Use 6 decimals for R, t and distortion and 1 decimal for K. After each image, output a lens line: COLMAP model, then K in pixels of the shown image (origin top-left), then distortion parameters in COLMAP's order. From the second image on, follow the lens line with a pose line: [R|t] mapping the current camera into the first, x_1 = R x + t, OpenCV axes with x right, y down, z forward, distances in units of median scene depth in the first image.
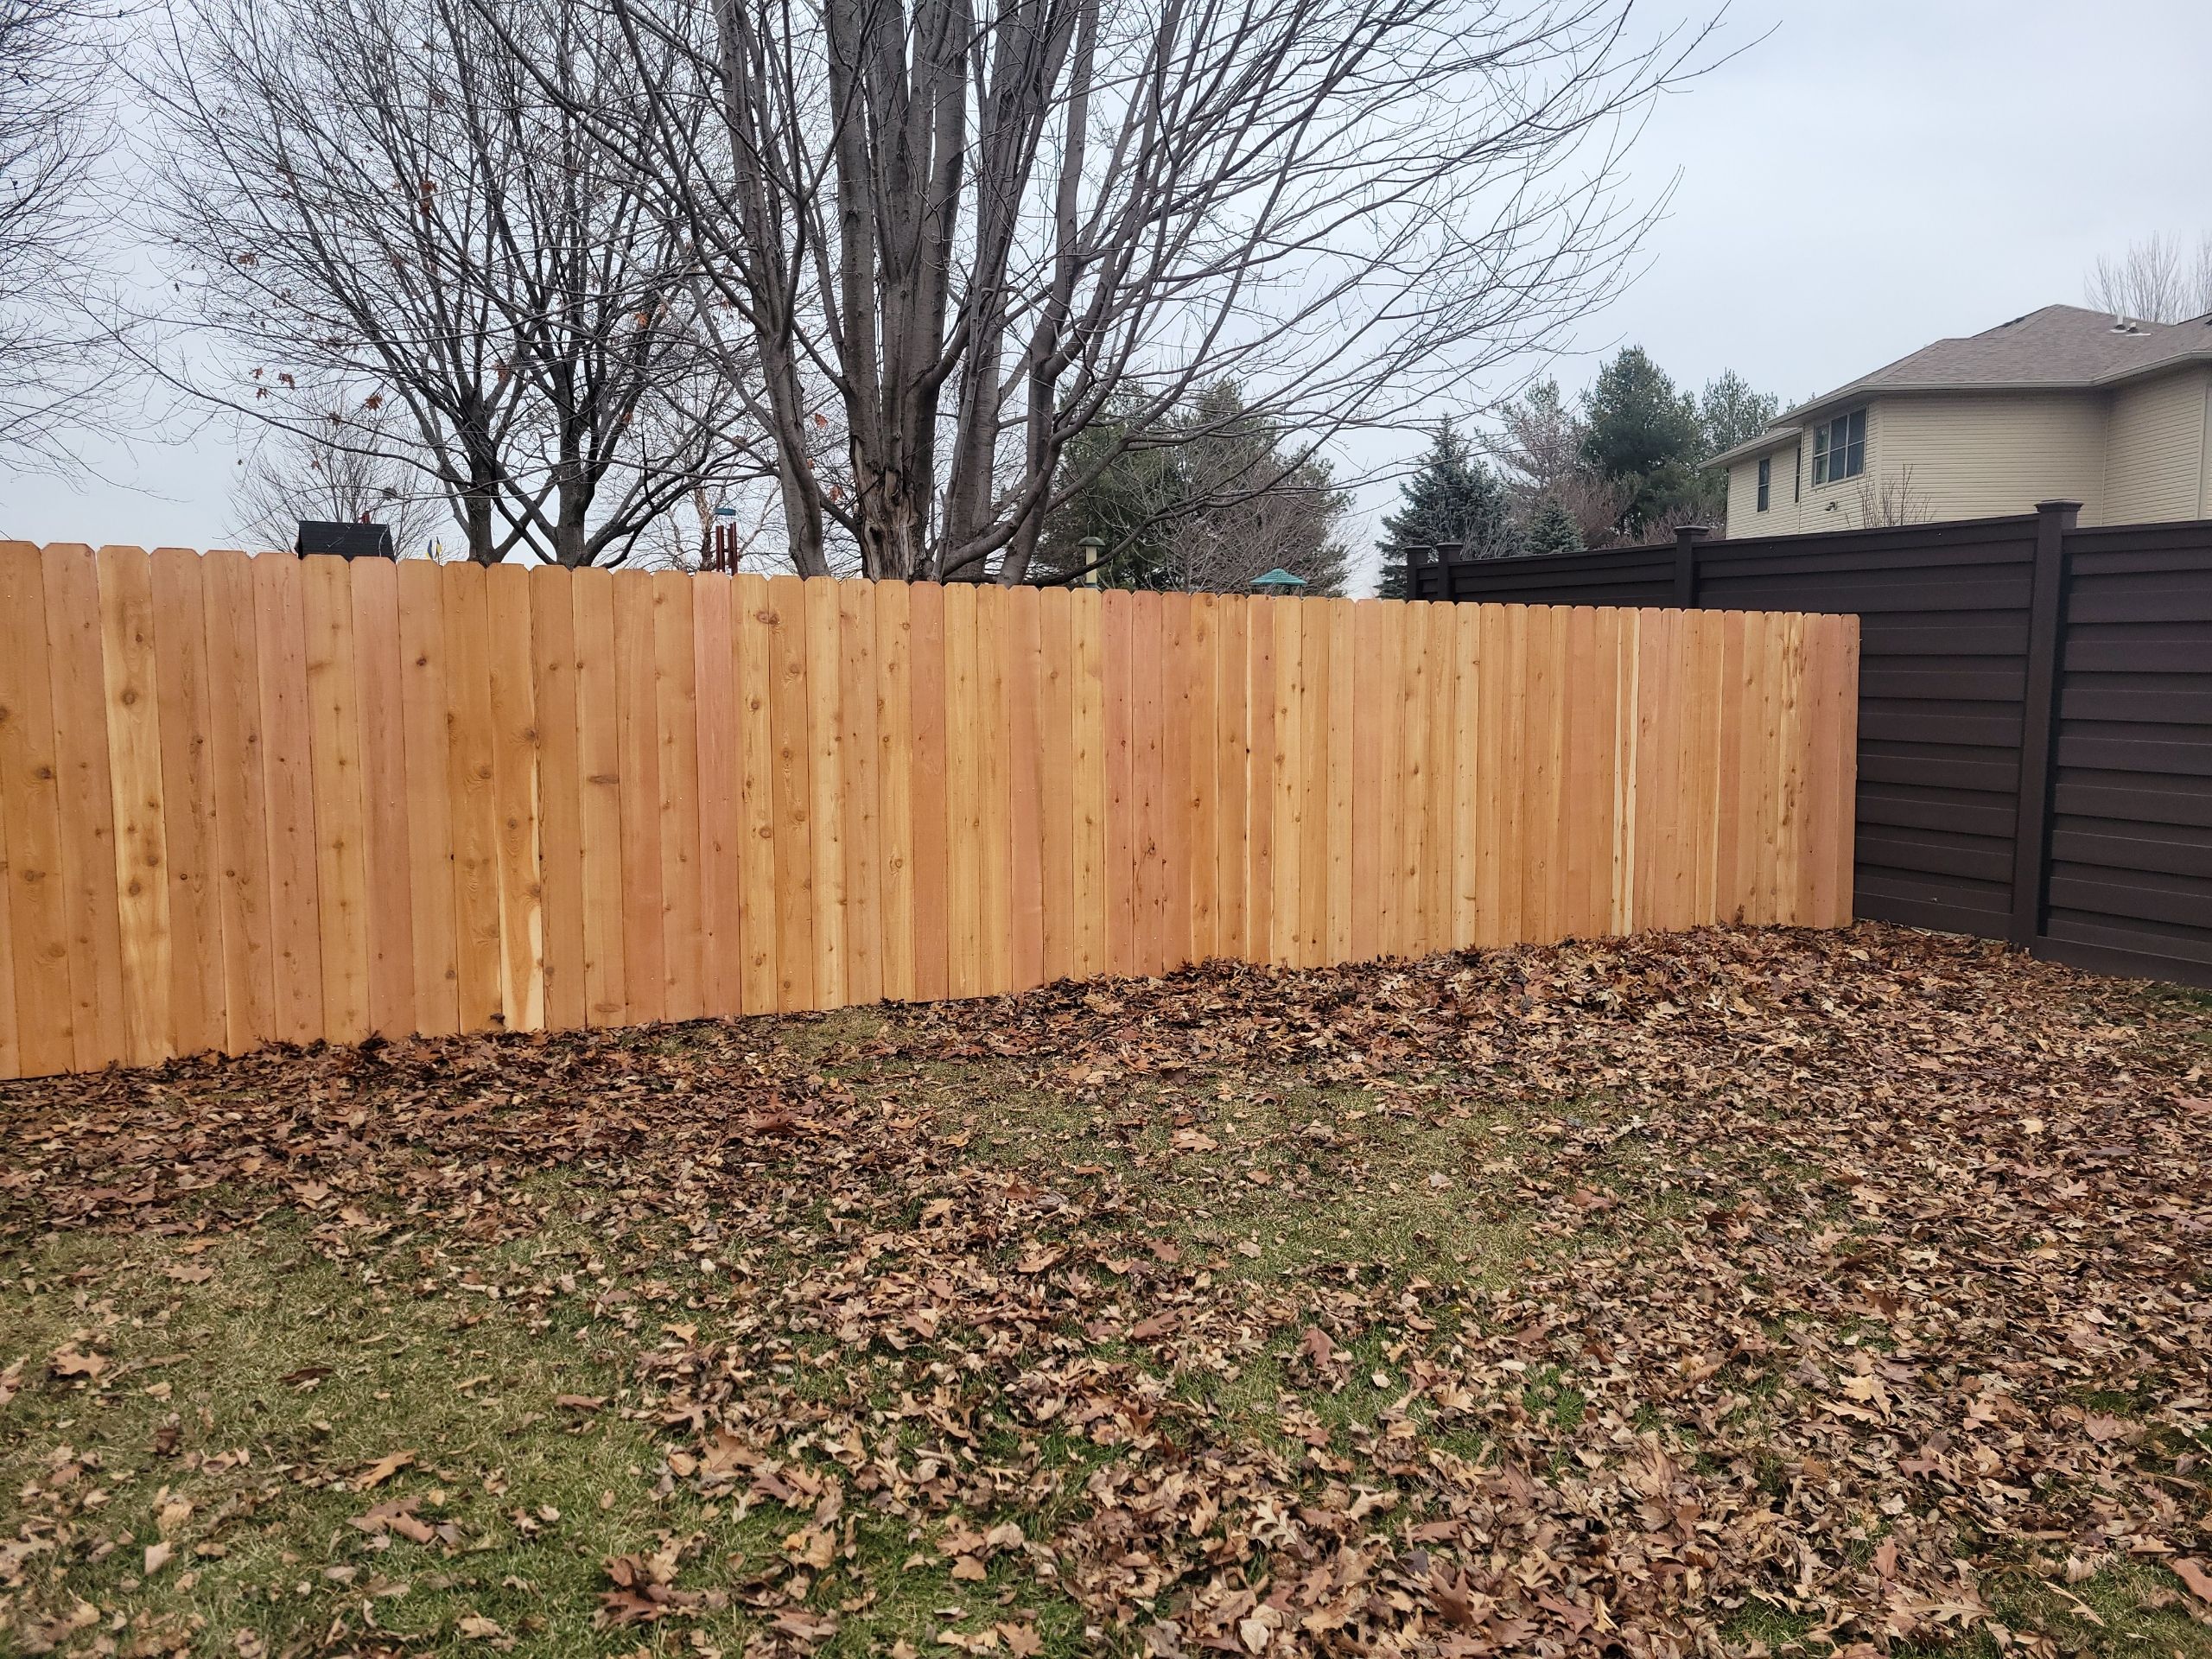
lens RADIAL K [[1646.5, 0, 1127.4], [0, 1646.5, 830.2], [0, 0, 1]] dist [0.042304, -0.011212]
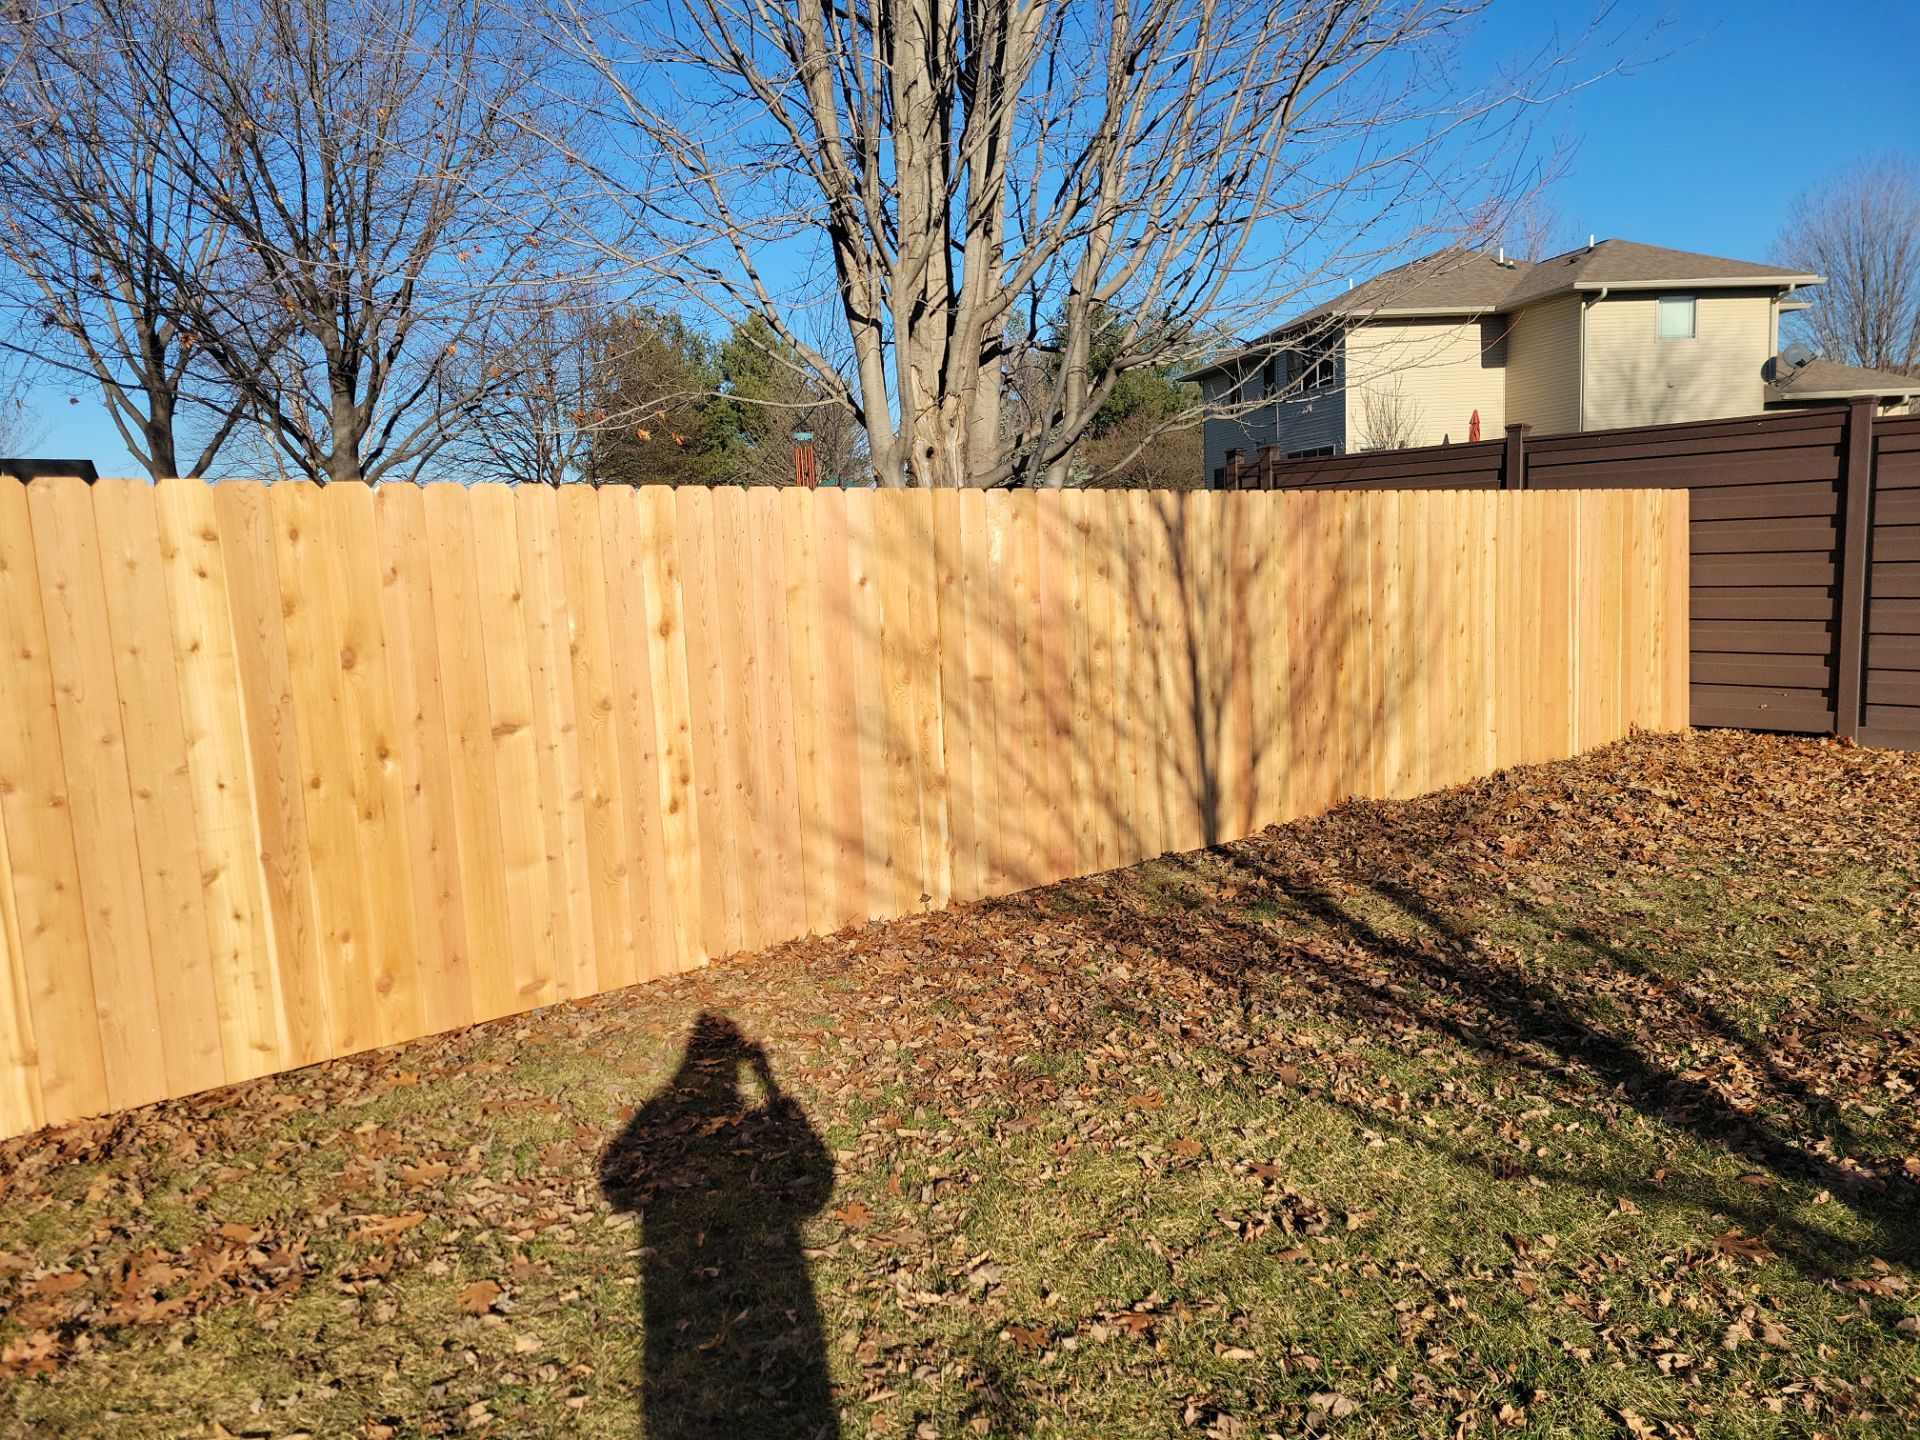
lens RADIAL K [[1429.1, 0, 978.6], [0, 1429.1, 720.6], [0, 0, 1]] dist [0.042304, -0.011212]
pose [[0.972715, -0.073355, 0.220102, -0.349650], [0.069735, 0.997272, 0.024183, -0.016742], [-0.221276, -0.008175, 0.975177, 0.034750]]
